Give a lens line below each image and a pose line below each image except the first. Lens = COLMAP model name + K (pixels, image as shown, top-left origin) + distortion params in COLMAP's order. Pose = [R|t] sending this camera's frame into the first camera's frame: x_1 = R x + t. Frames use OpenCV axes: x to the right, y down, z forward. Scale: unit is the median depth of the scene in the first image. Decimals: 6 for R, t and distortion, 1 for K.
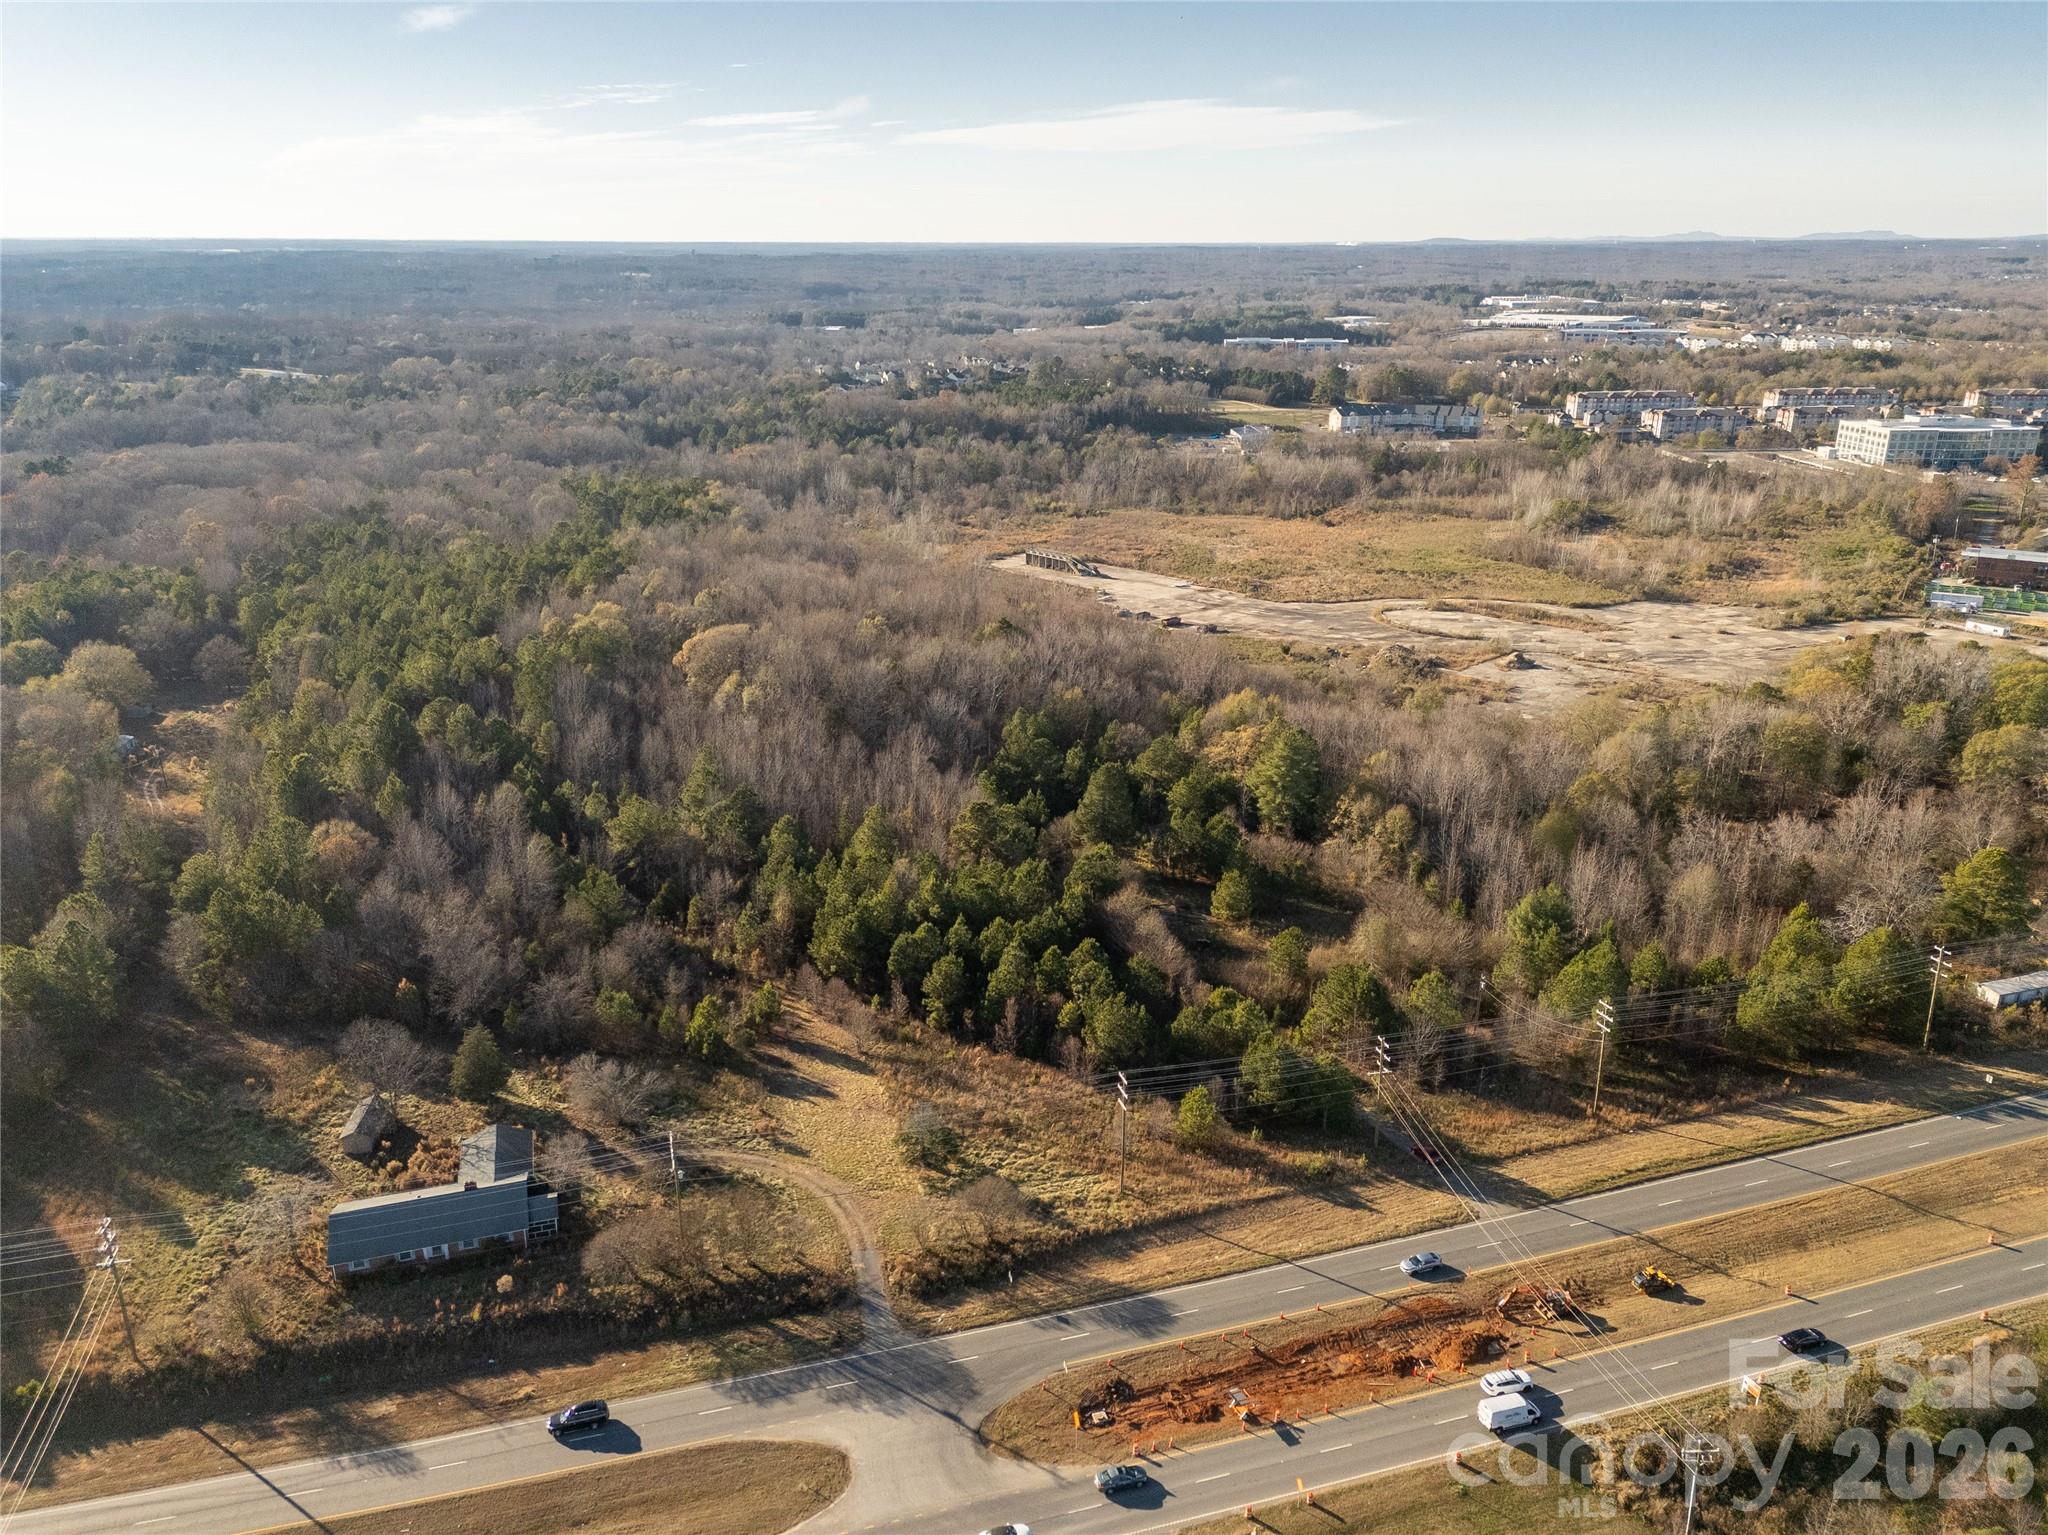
lens RADIAL K [[1515.6, 0, 1024.0], [0, 1515.6, 767.5], [0, 0, 1]] dist [0.089484, -0.086369]
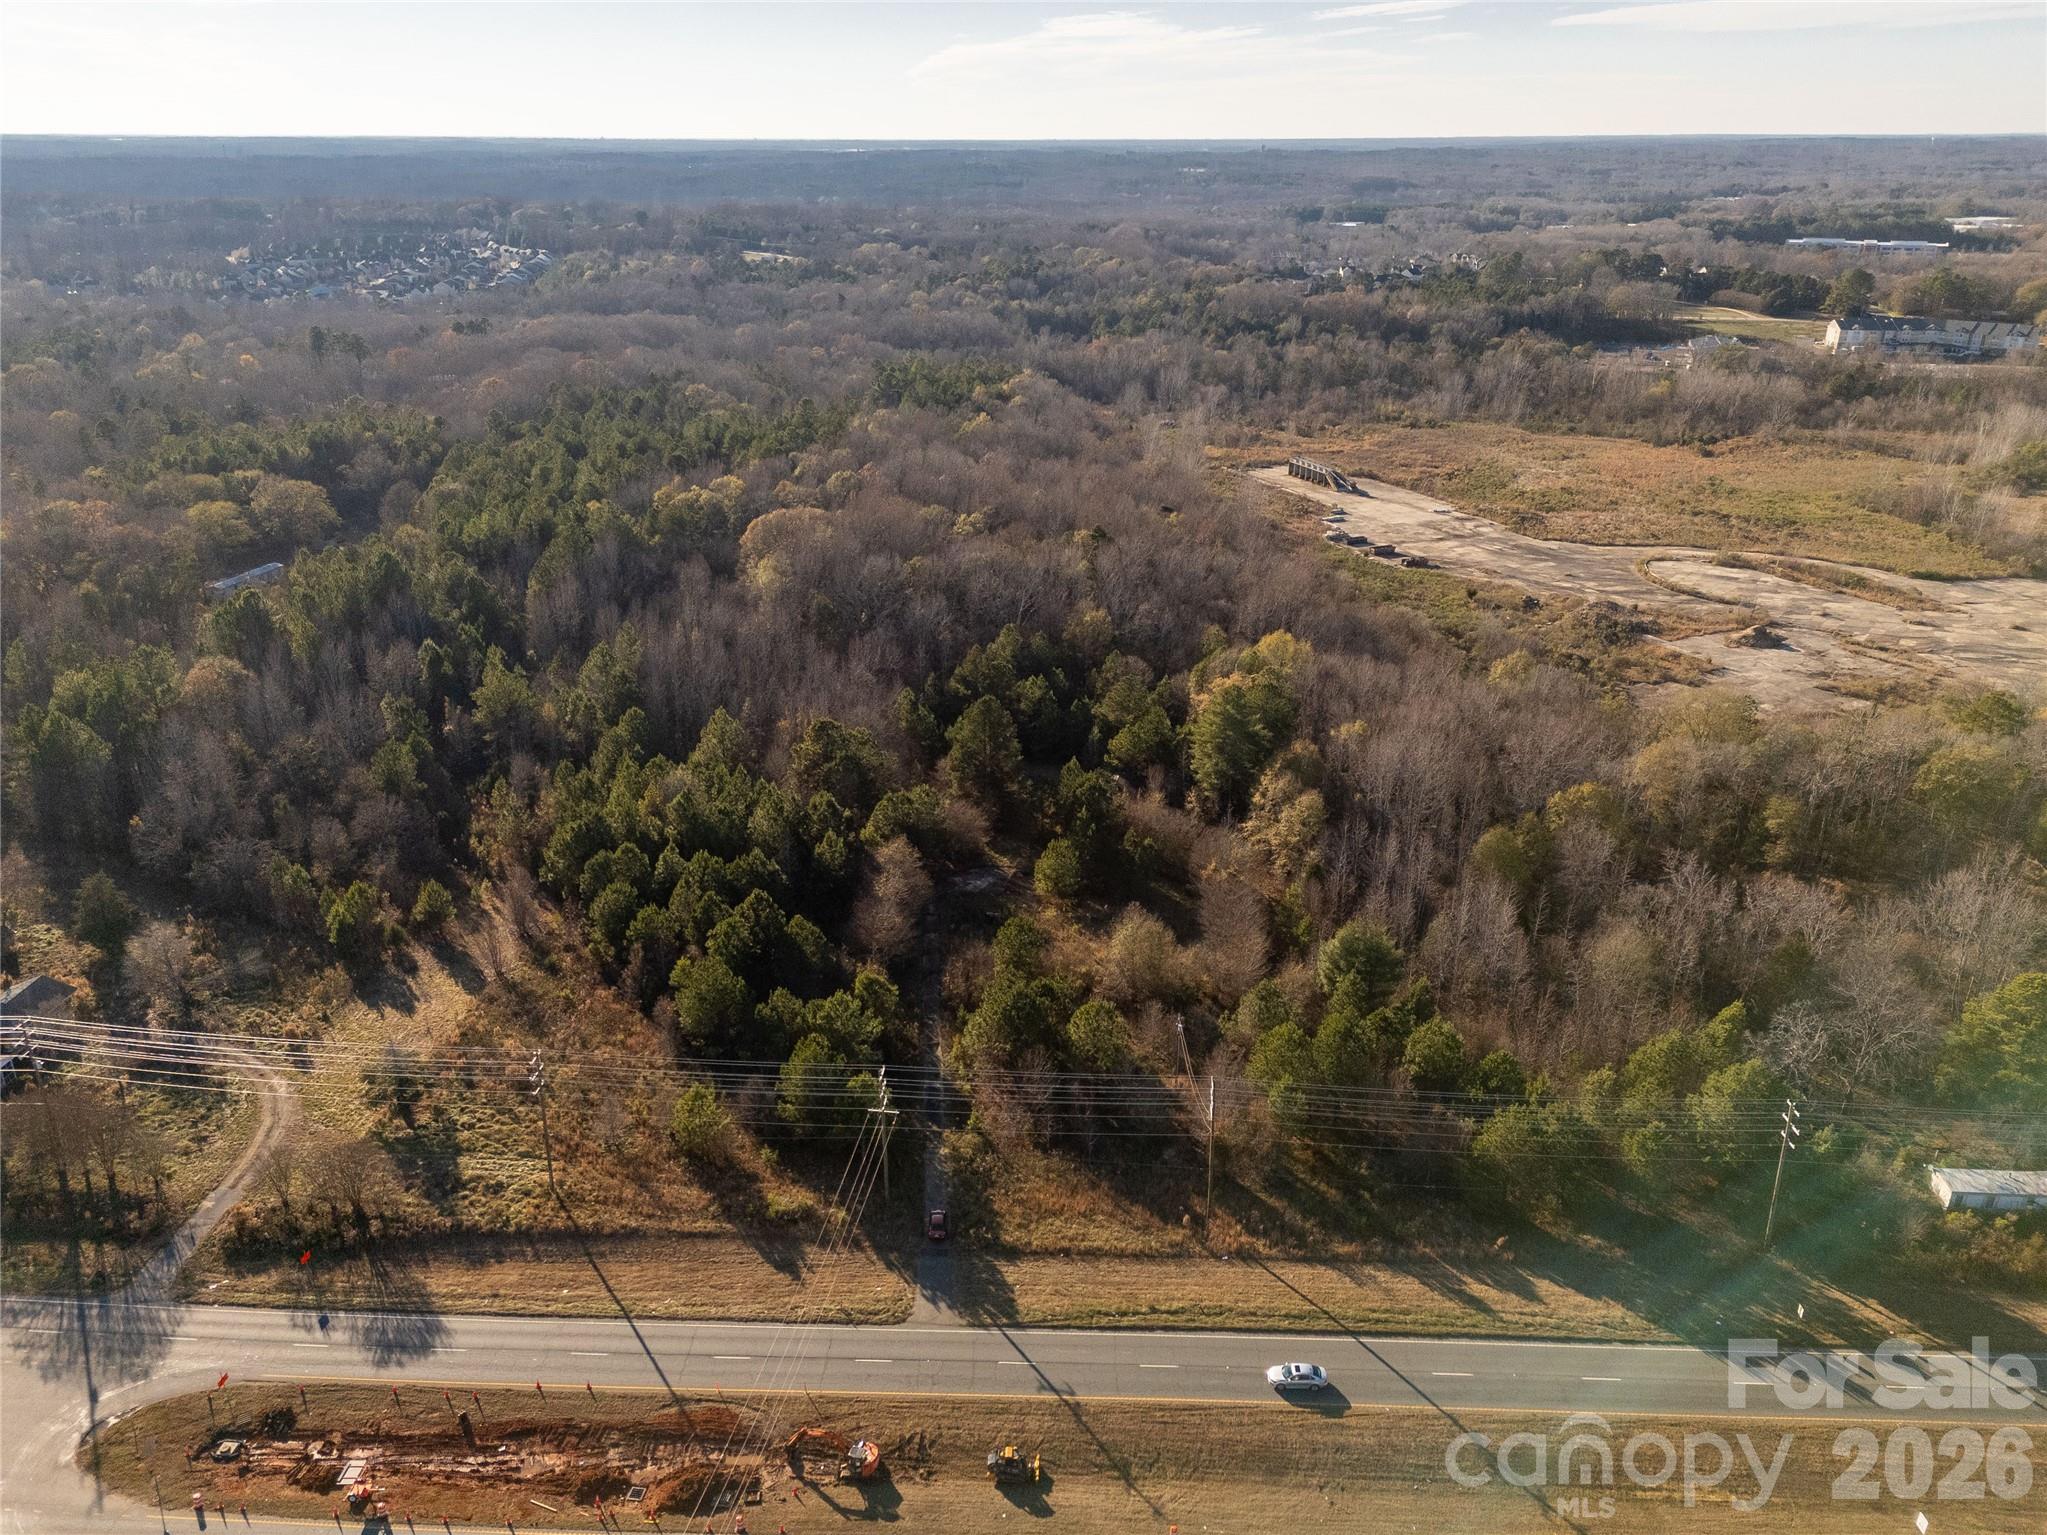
lens RADIAL K [[1514.8, 0, 1023.5], [0, 1514.8, 767.5], [0, 0, 1]] dist [0.089484, -0.086369]
pose [[0.933960, 0.136621, -0.330234, 0.210444], [-0.117292, 0.990040, 0.077867, -0.017882], [0.337583, -0.033991, 0.940682, 0.114292]]
